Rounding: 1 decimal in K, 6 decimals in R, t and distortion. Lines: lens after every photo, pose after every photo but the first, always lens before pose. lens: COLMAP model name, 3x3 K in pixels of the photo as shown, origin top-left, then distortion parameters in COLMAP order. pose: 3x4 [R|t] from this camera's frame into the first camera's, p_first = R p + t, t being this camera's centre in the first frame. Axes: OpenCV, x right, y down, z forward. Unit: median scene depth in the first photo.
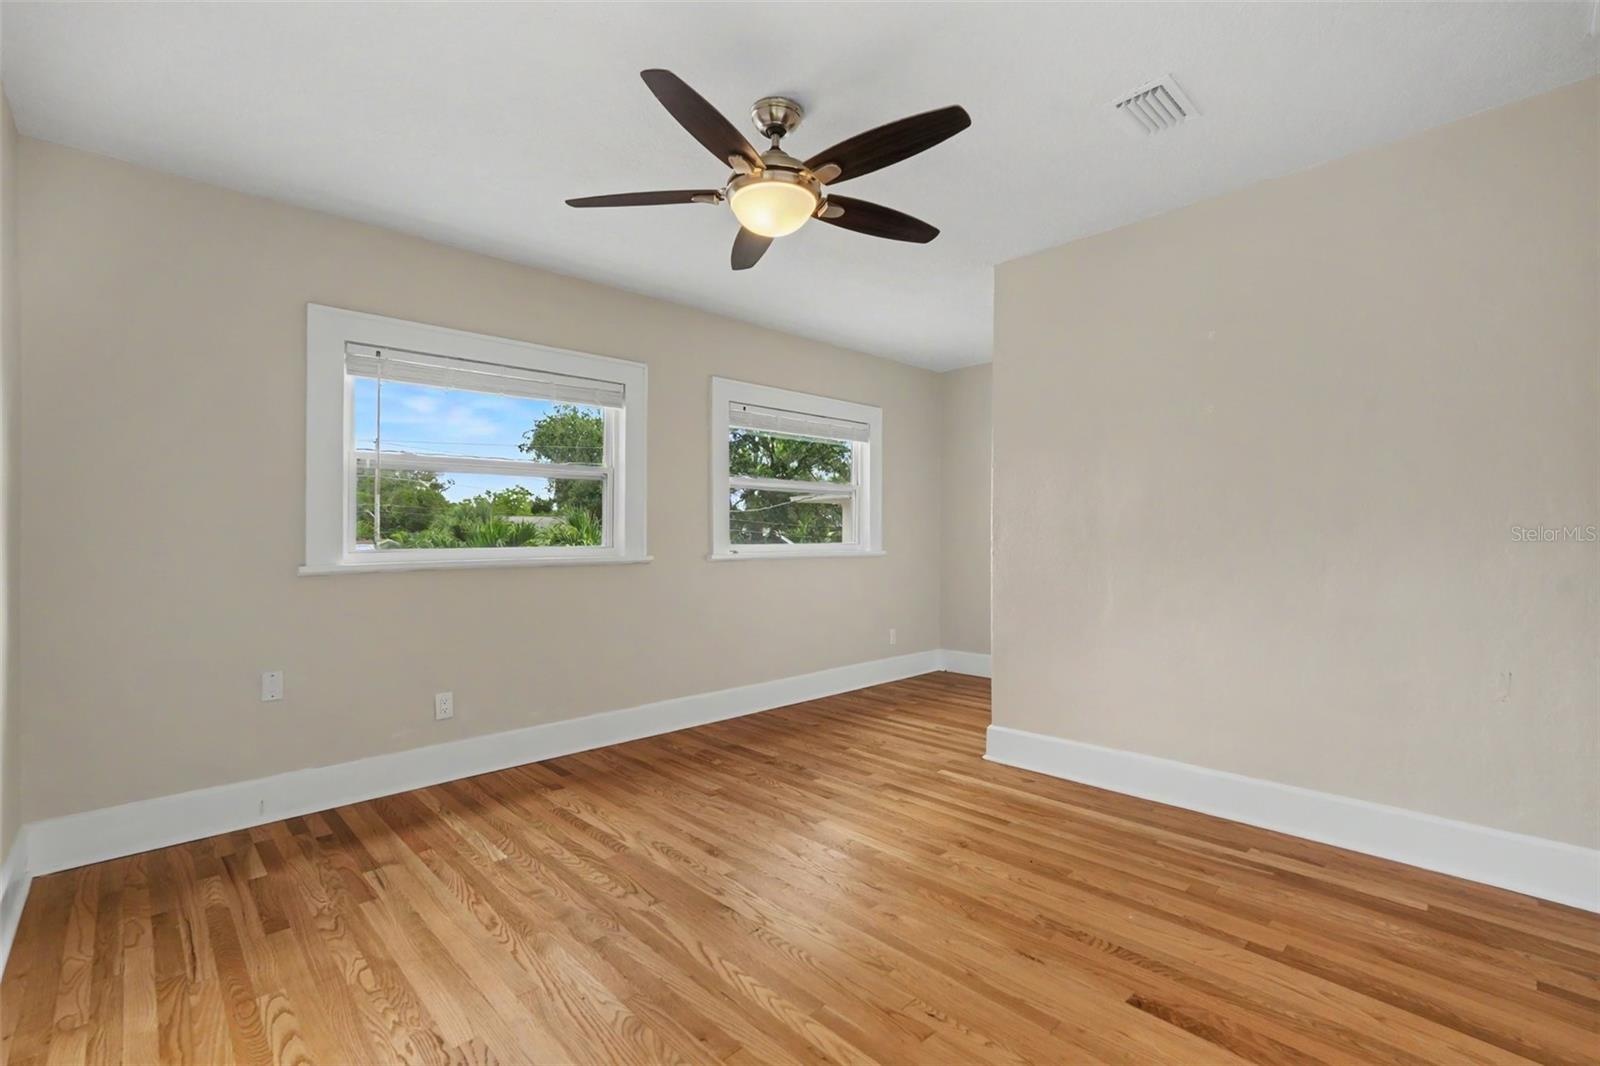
lens RADIAL K [[704.6, 0, 802.0], [0, 704.6, 539.2], [0, 0, 1]] dist [-0.015823, 0.001046]
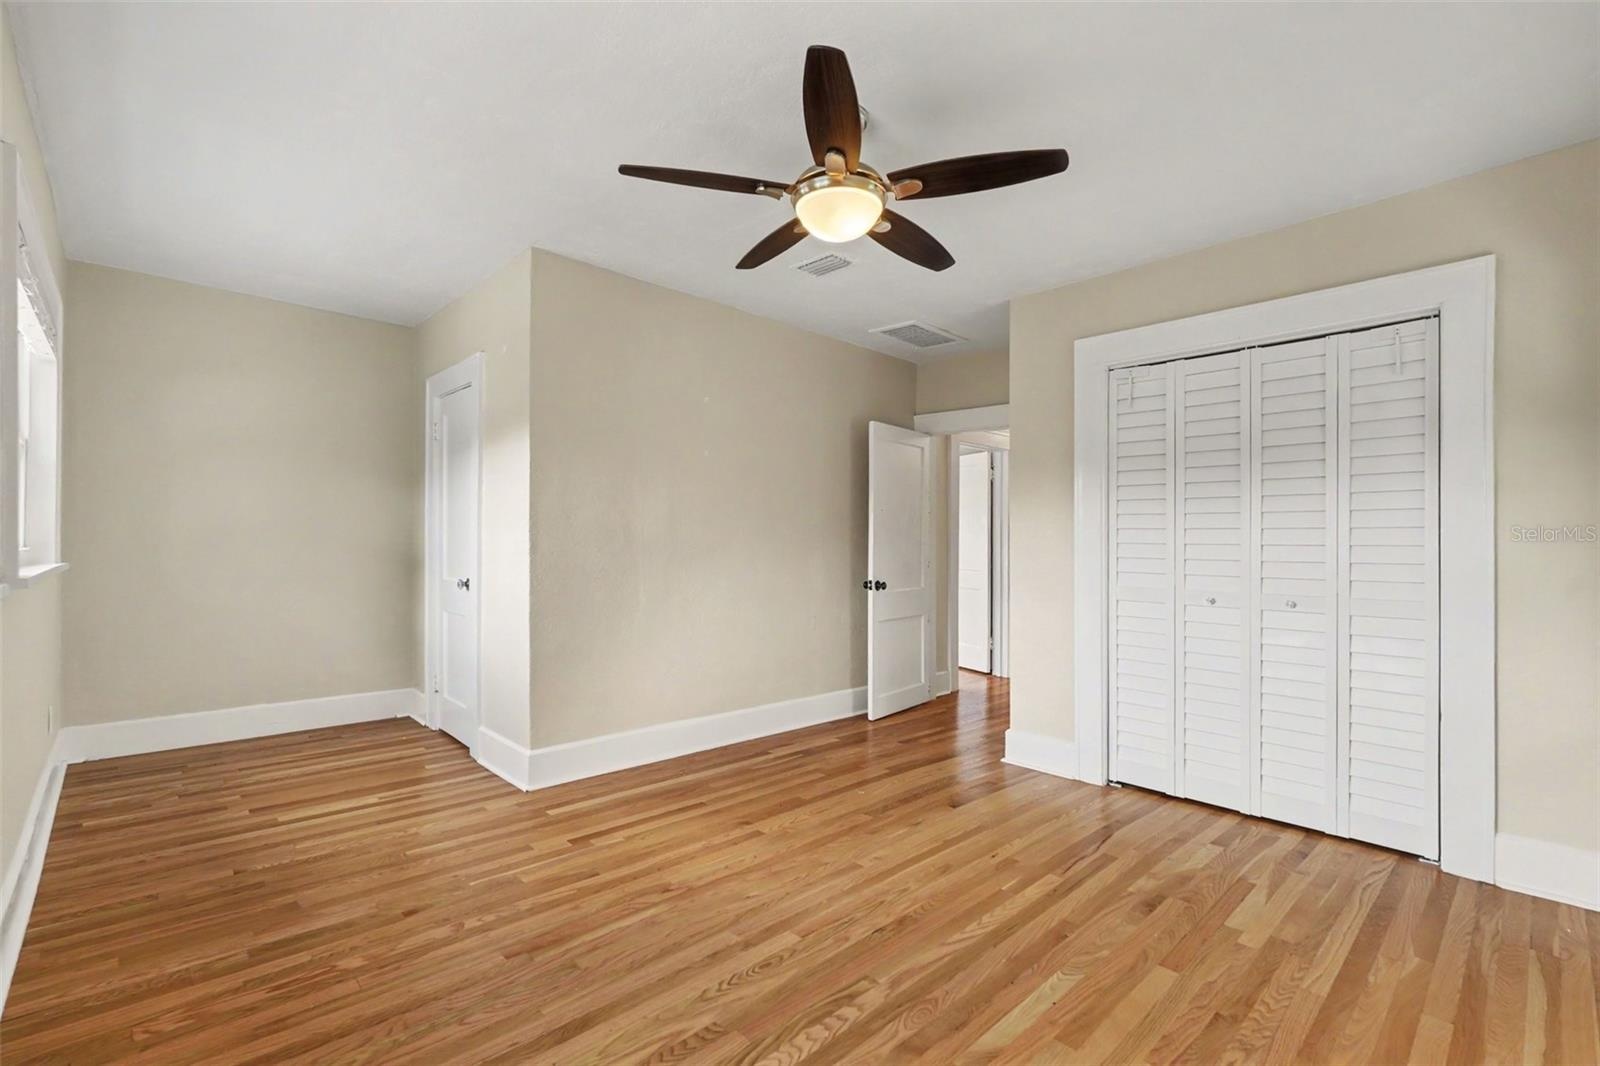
lens RADIAL K [[704.6, 0, 801.9], [0, 704.6, 538.9], [0, 0, 1]] dist [-0.015823, 0.001046]
pose [[0.011746, 0.010601, 0.999875, -0.871164], [-0.013675, 0.999852, -0.010440, -0.006365], [-0.999837, -0.013551, 0.011889, 0.881782]]
